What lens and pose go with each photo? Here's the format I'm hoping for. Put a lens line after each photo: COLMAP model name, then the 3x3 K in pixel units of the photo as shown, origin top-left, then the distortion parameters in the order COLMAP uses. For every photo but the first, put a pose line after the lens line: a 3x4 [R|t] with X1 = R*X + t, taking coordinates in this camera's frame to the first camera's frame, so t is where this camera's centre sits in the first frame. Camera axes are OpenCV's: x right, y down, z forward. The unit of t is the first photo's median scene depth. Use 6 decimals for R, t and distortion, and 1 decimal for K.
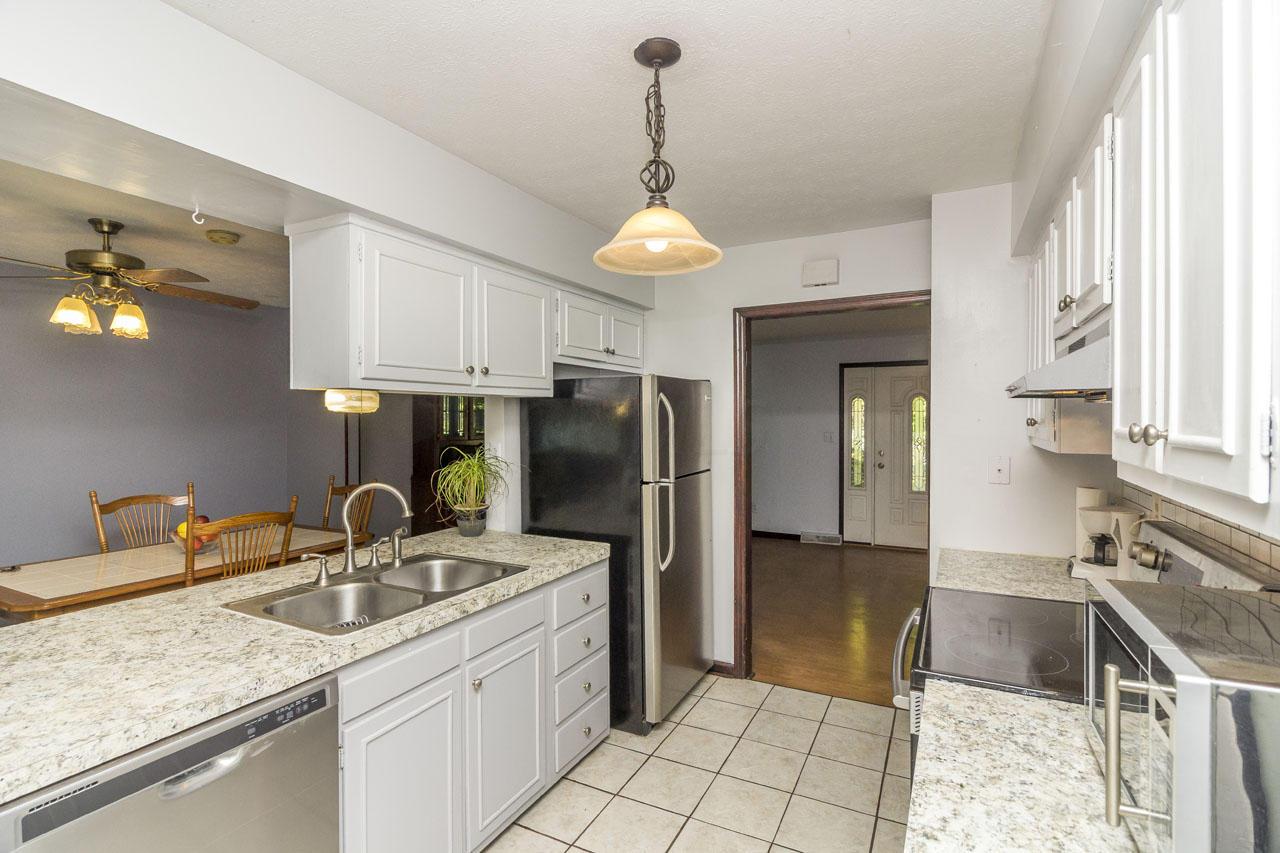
lens RADIAL K [[611.7, 0, 640.1], [0, 611.7, 425.4], [0, 0, 1]] dist [0.004760, -0.000994]
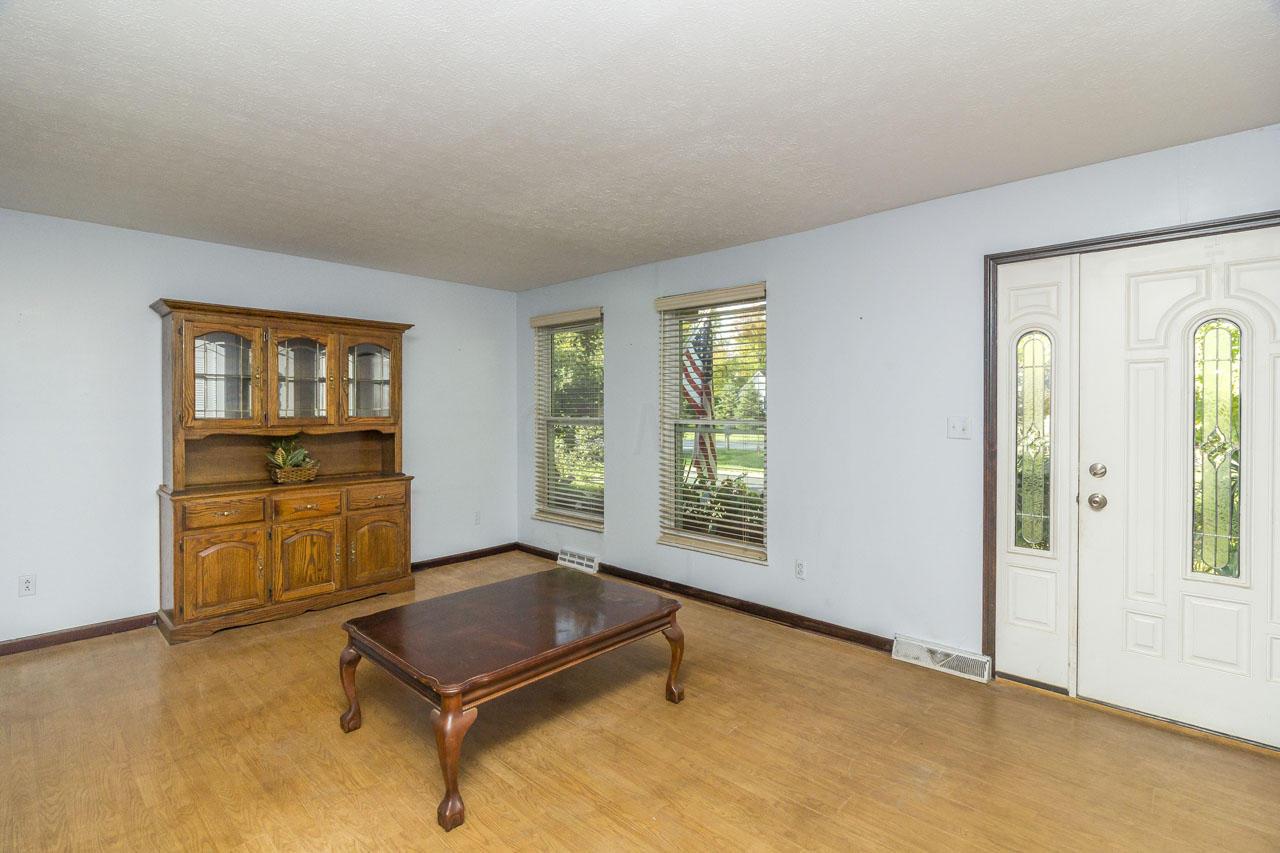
lens RADIAL K [[611.7, 0, 638.0], [0, 611.7, 417.2], [0, 0, 1]] dist [0.004760, -0.000994]
pose [[0.959077, 0.003355, -0.283125, 0.214362], [-0.003047, 0.999994, 0.001527, 0.011236], [0.283128, -0.000602, 0.959082, 0.519909]]
